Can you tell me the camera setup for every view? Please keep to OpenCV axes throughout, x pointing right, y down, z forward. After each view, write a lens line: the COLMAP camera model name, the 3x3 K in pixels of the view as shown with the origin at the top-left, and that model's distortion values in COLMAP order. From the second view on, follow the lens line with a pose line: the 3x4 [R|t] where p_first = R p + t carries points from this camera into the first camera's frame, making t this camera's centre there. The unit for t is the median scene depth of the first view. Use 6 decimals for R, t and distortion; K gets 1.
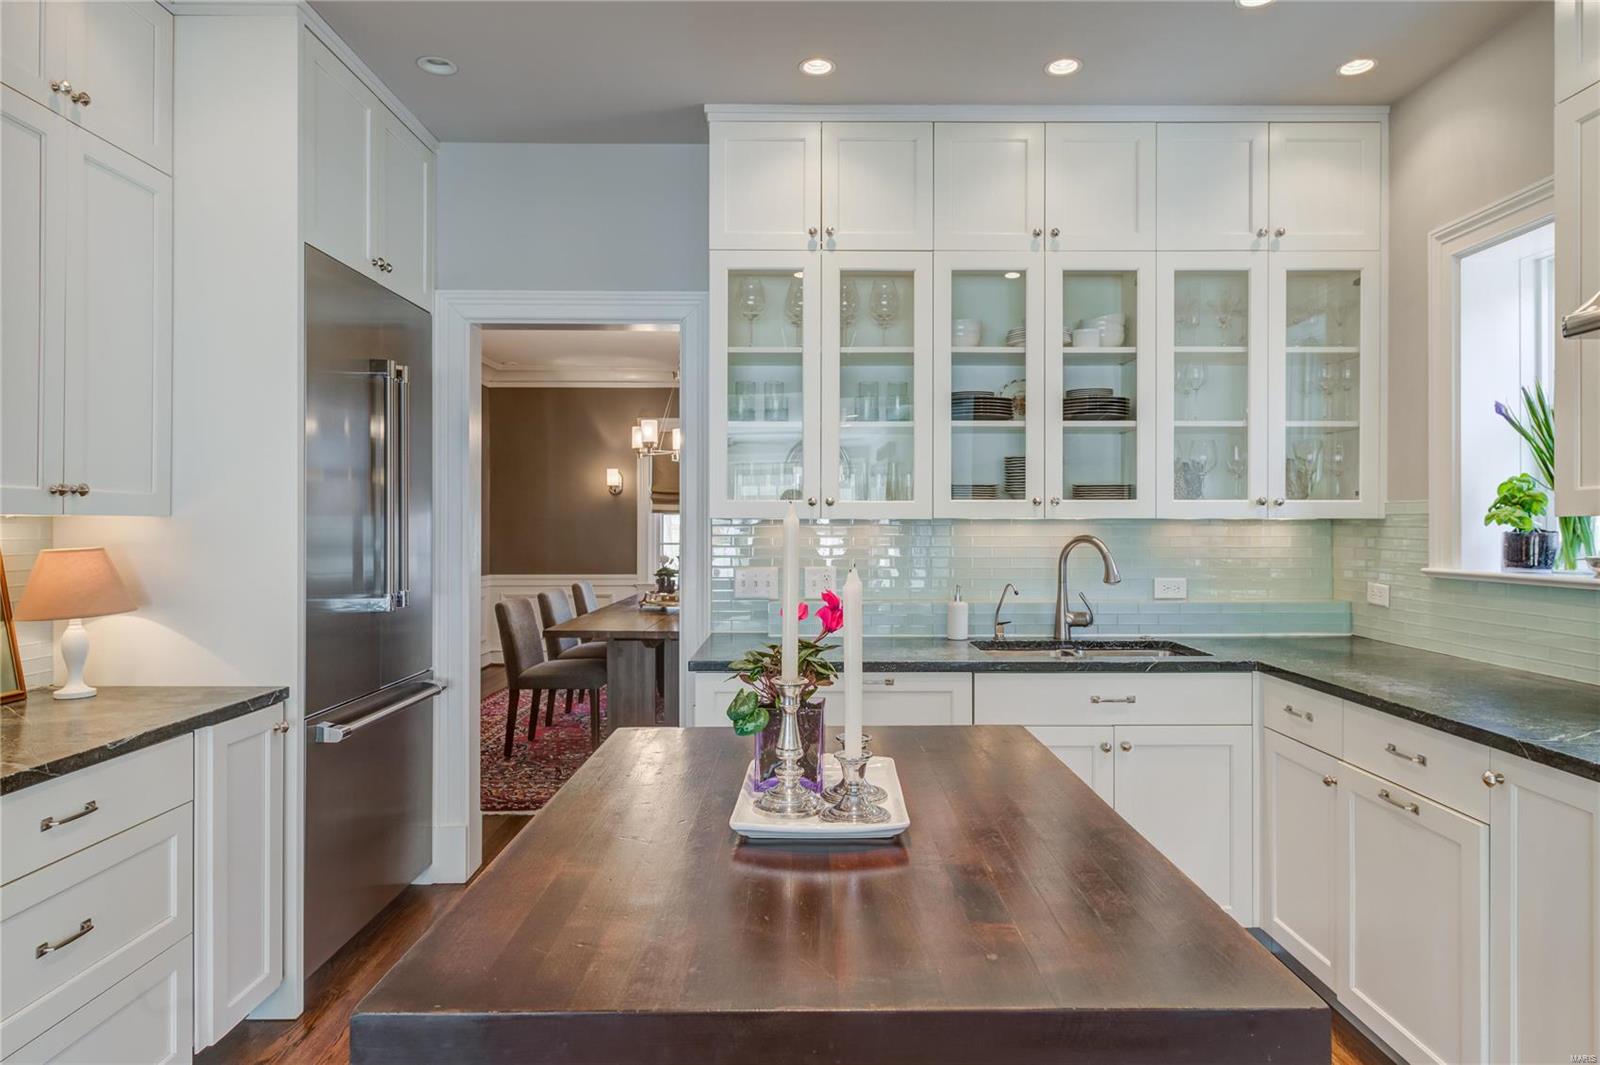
lens RADIAL K [[959.8, 0, 801.9], [0, 959.8, 526.6], [0, 0, 1]] dist [0.004305, 0.002770]
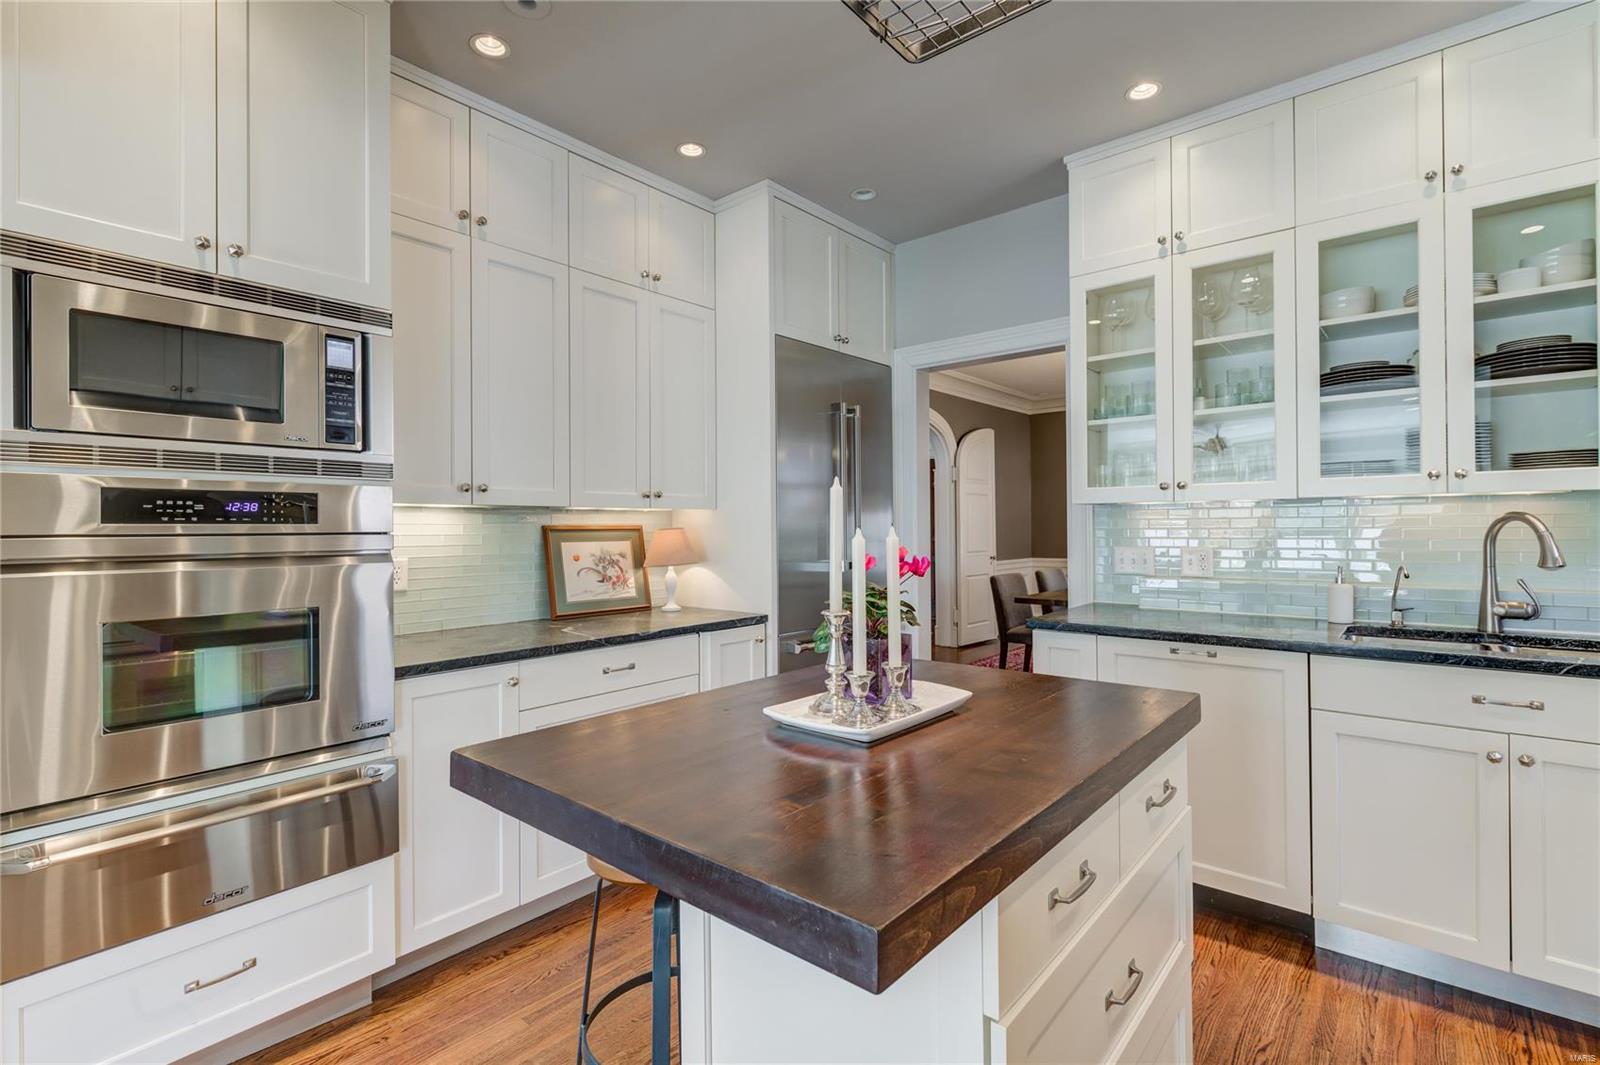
lens RADIAL K [[736.6, 0, 802.2], [0, 736.6, 528.4], [0, 0, 1]] dist [0.003612, 0.000412]
pose [[0.758860, -0.005884, -0.651227, 0.245552], [0.007681, 0.999970, -0.000084, 0.019193], [0.651208, -0.004938, 0.758883, 0.089638]]
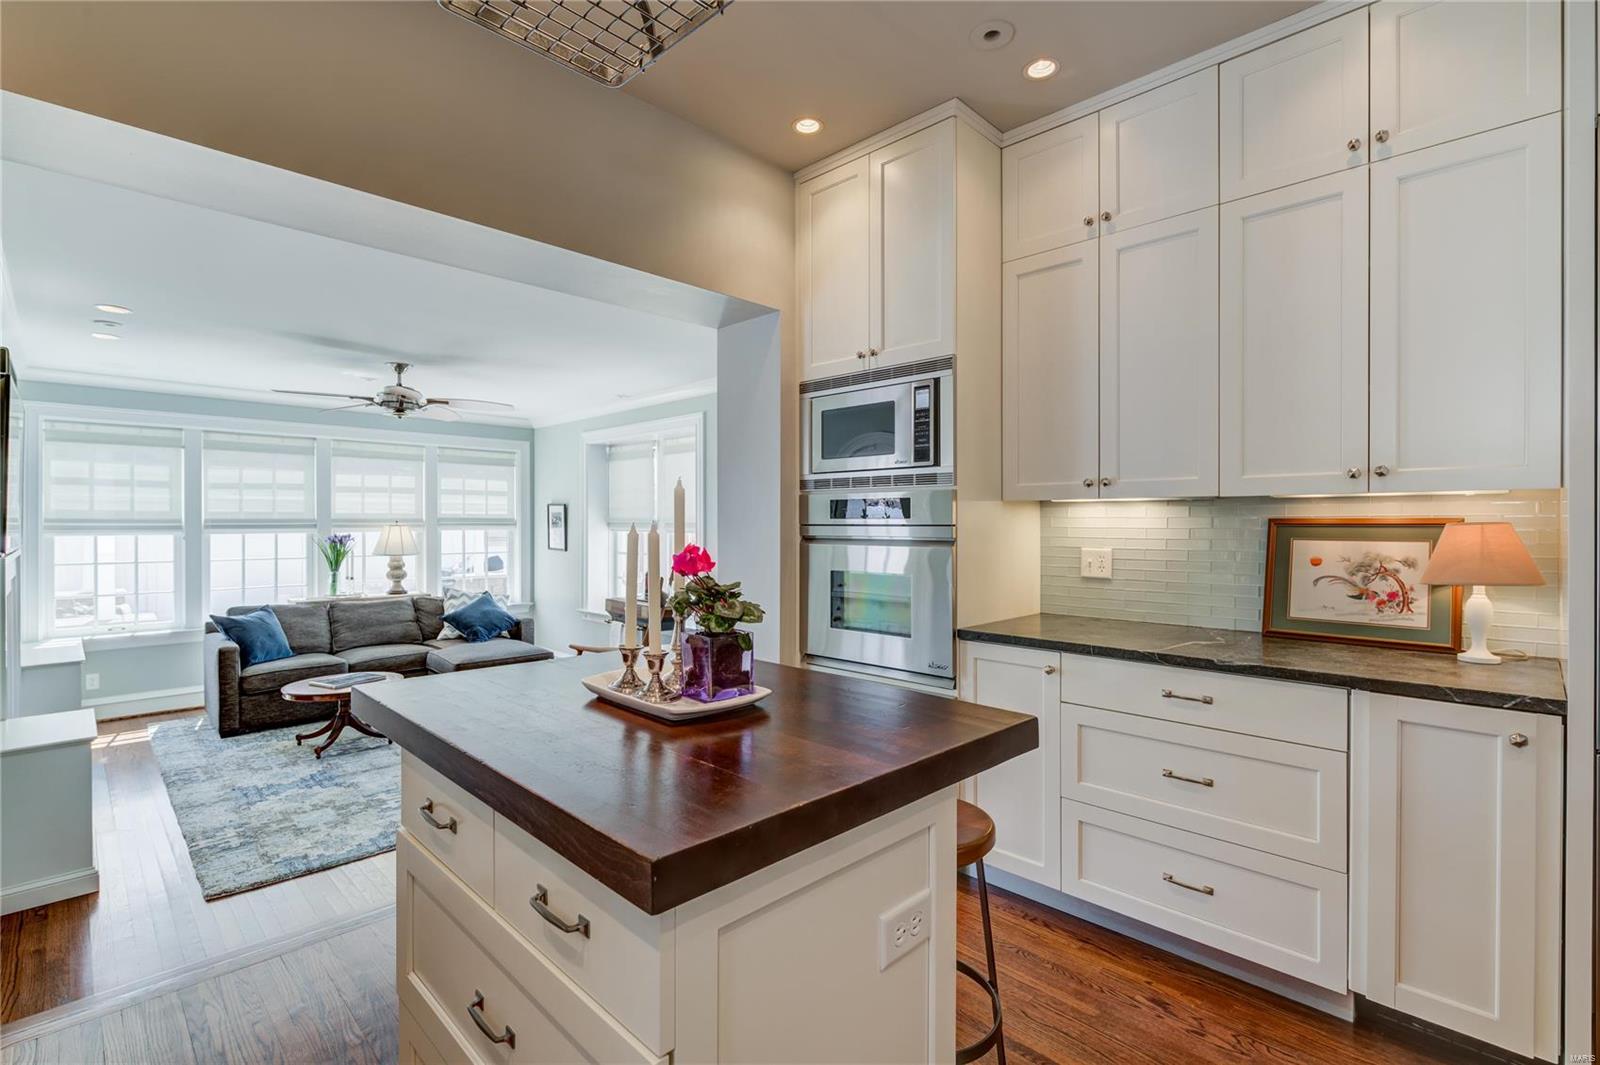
lens RADIAL K [[736.6, 0, 804.4], [0, 736.6, 526.0], [0, 0, 1]] dist [0.003612, 0.000412]
pose [[-0.711928, 0.004667, -0.702237, 0.263331], [0.000160, 0.999979, 0.006485, 0.015655], [0.702252, 0.004505, -0.711914, 0.799008]]
